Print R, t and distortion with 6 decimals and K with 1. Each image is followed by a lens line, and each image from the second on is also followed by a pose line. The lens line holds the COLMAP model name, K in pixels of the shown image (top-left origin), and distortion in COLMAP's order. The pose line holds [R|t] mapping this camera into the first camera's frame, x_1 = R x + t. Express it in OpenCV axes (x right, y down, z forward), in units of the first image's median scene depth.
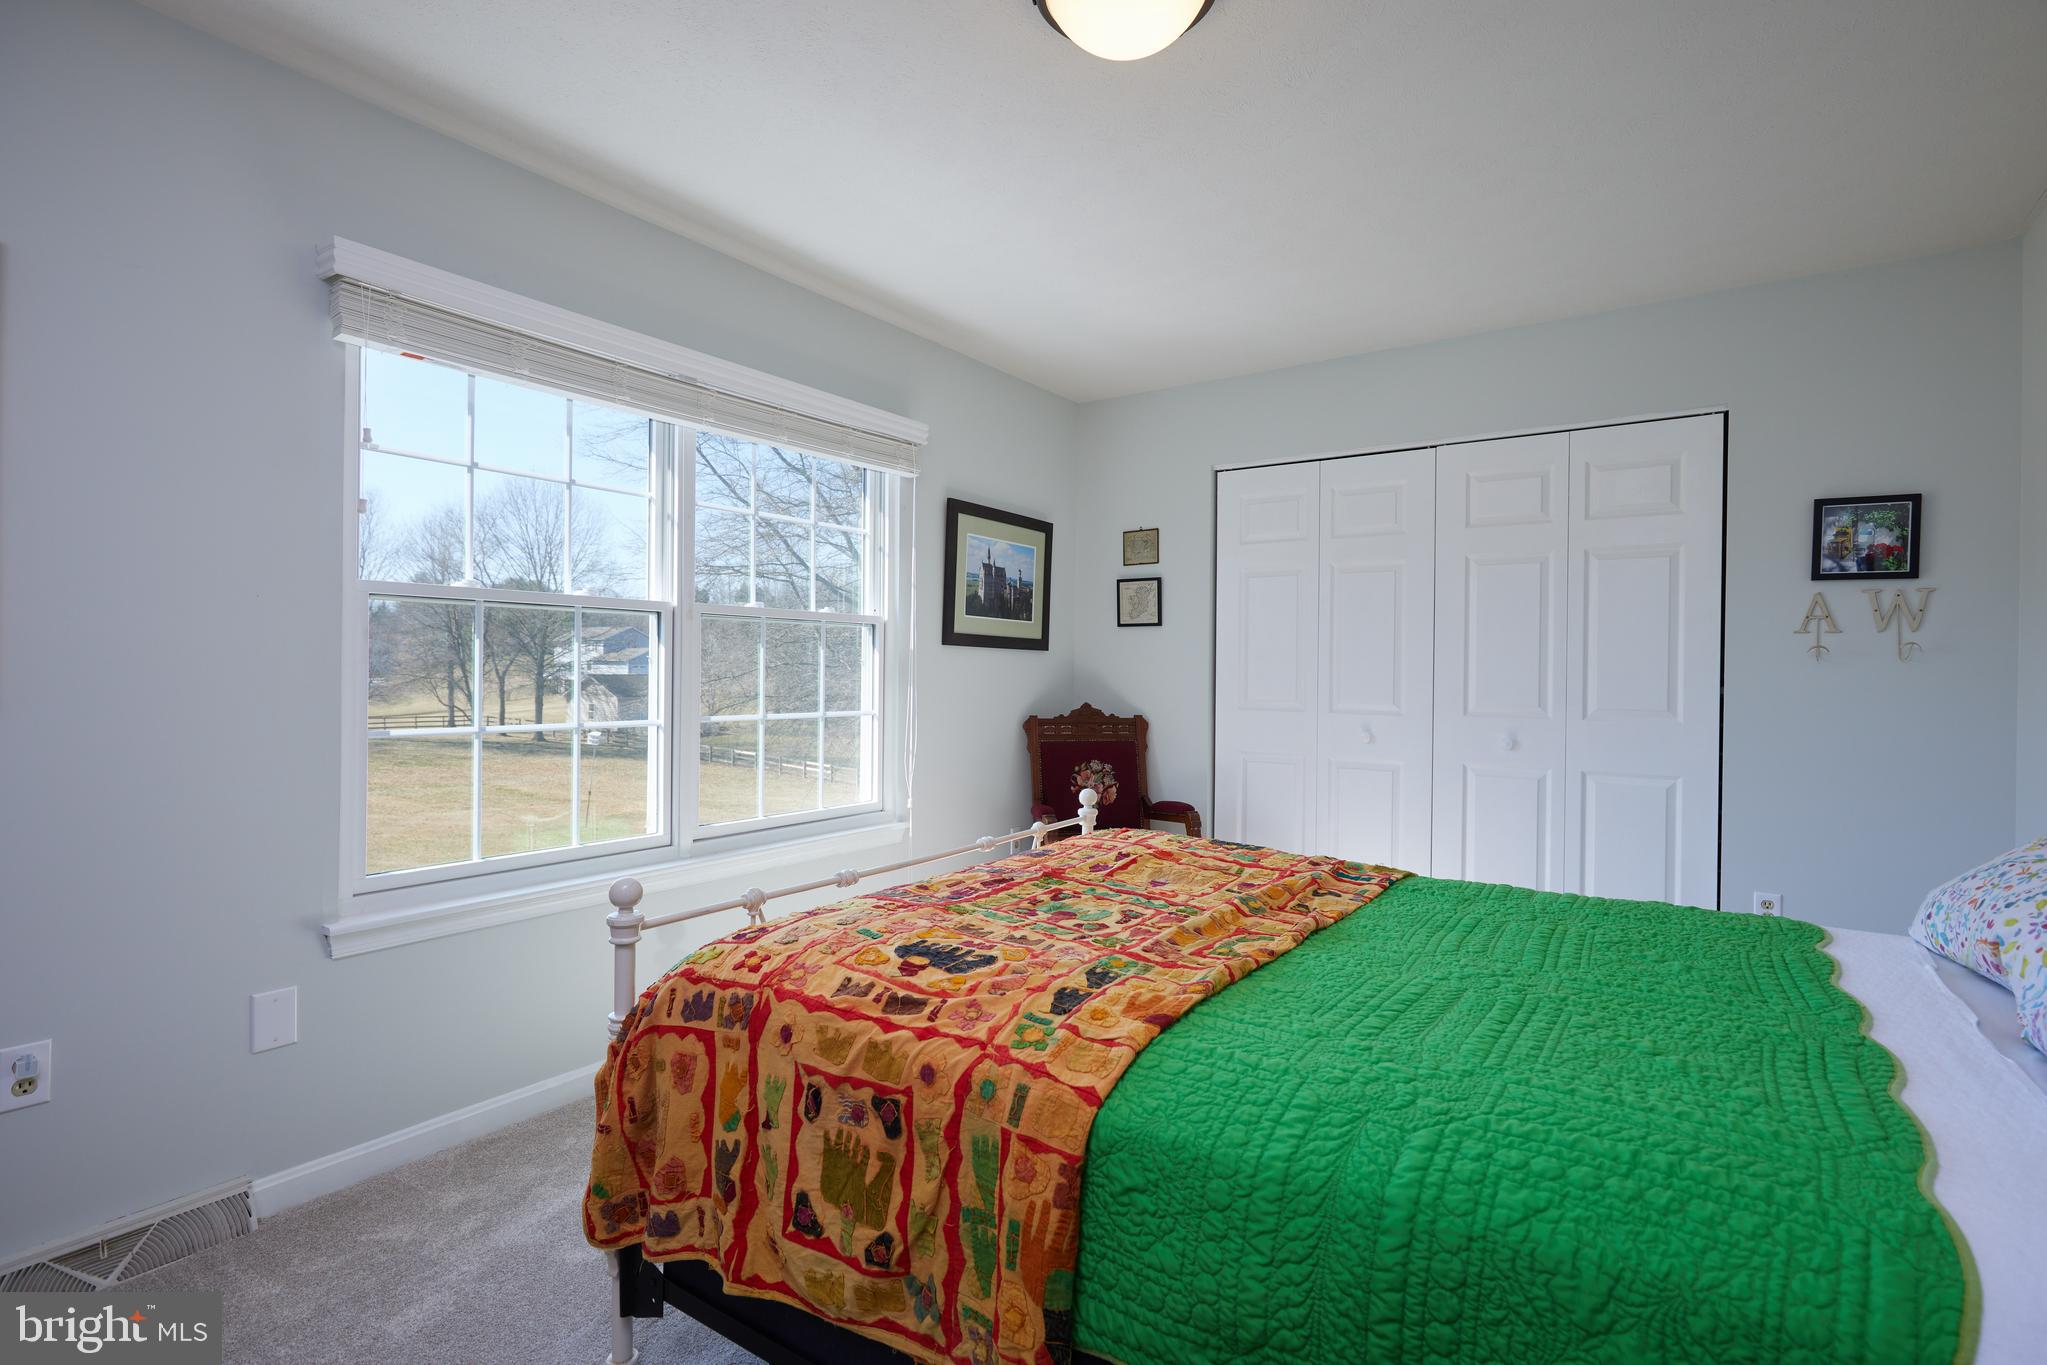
lens RADIAL K [[980.3, 0, 1061.5], [0, 980.3, 670.8], [0, 0, 1]] dist [-0.002171, 0.000957]
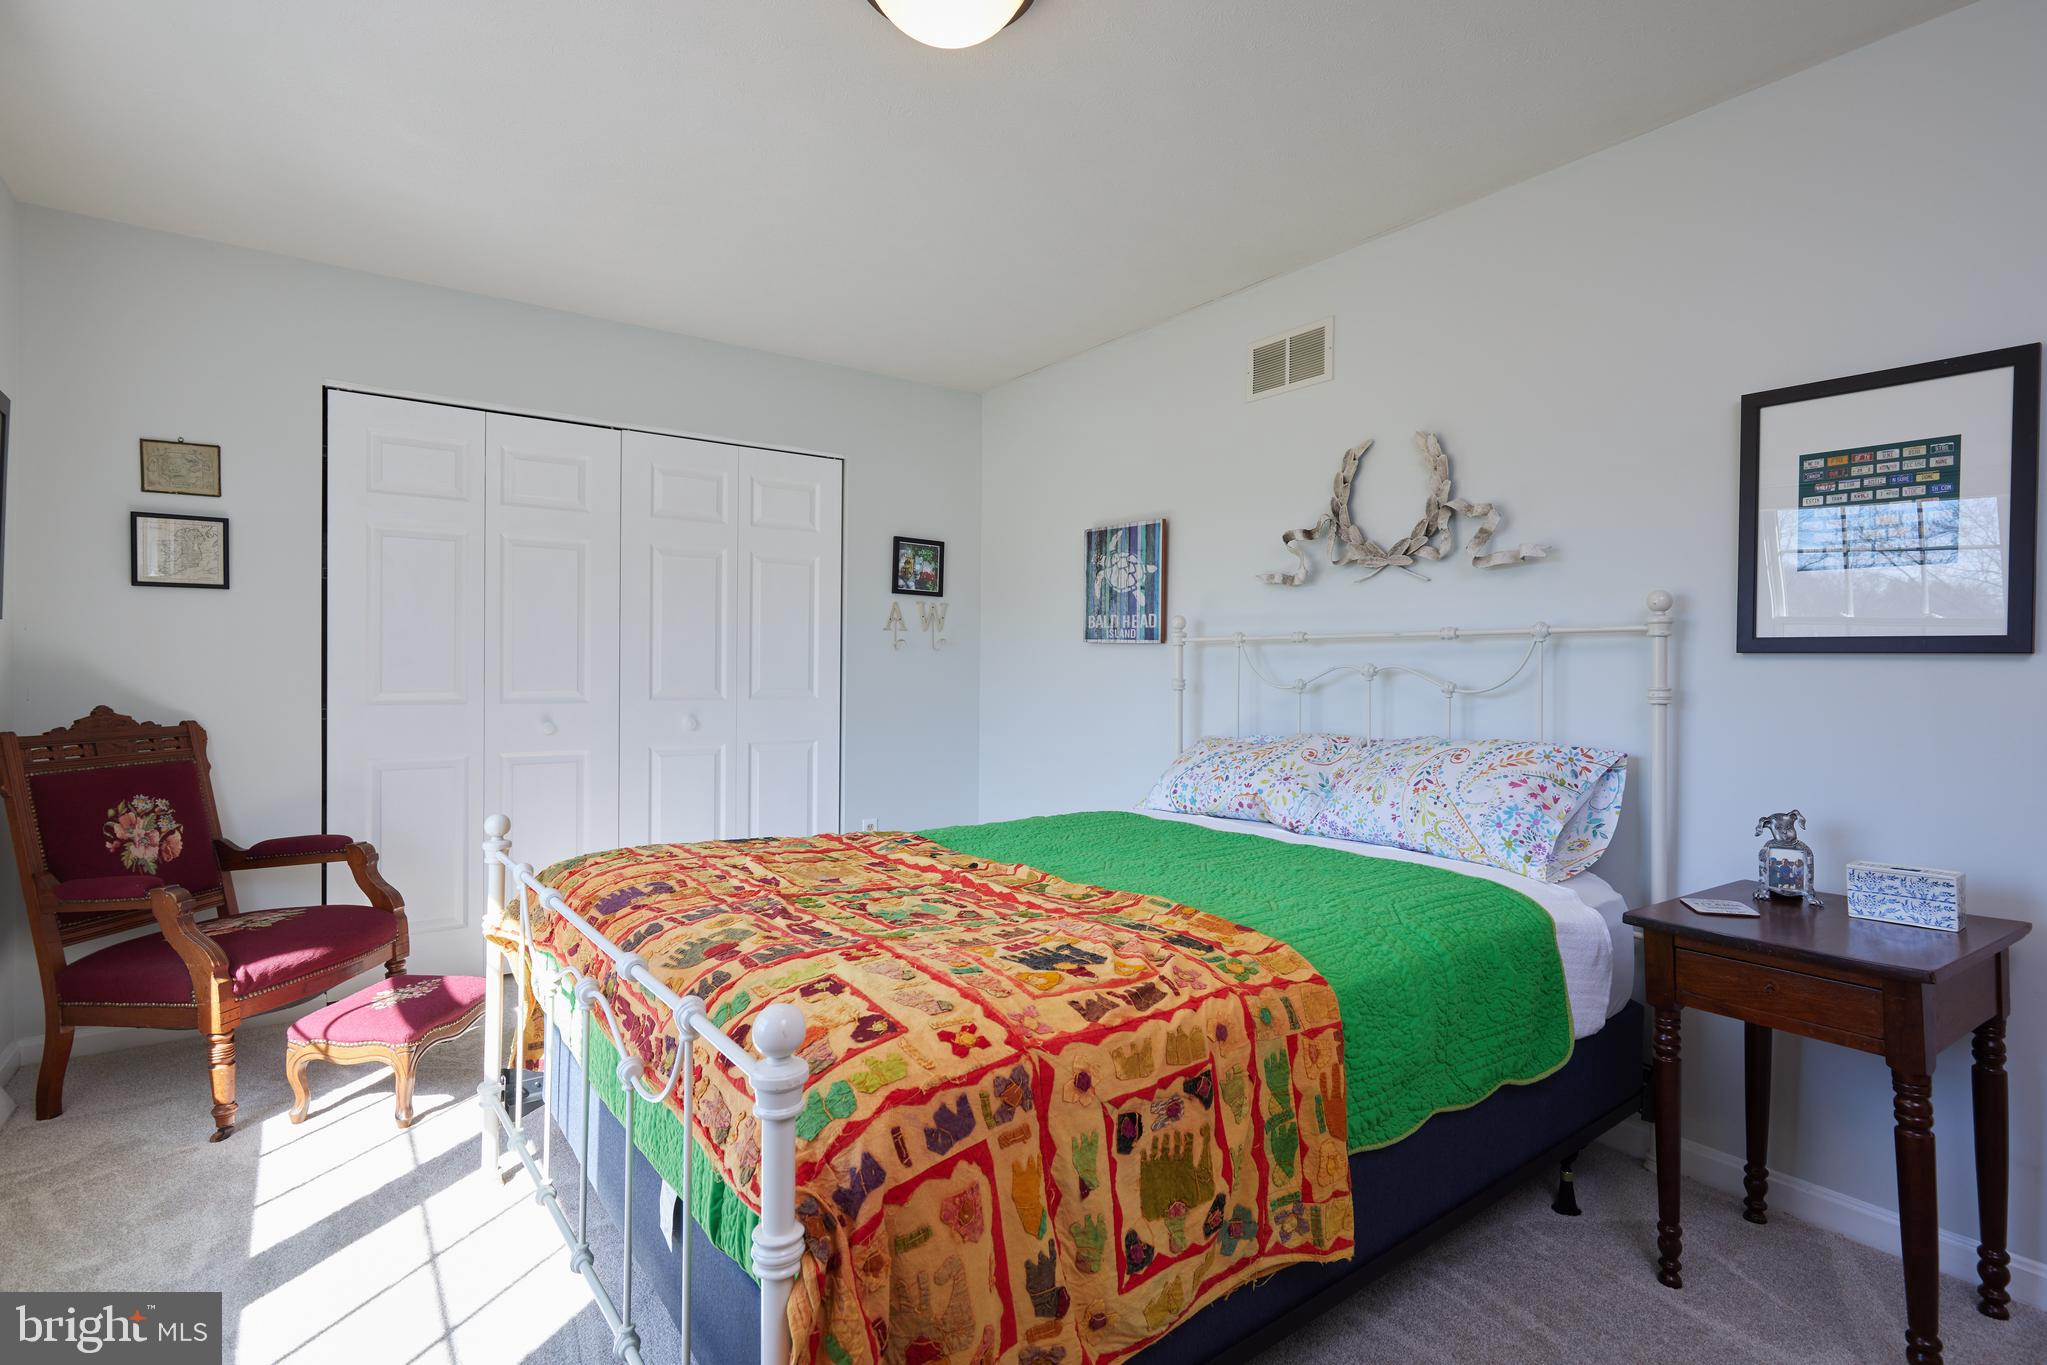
lens RADIAL K [[980.3, 0, 1018.6], [0, 980.3, 665.2], [0, 0, 1]] dist [-0.002171, 0.000957]
pose [[0.339799, -0.007849, 0.940465, -1.047906], [-0.005093, 0.999935, 0.010186, -0.006725], [-0.940484, -0.008251, 0.339737, 0.715659]]
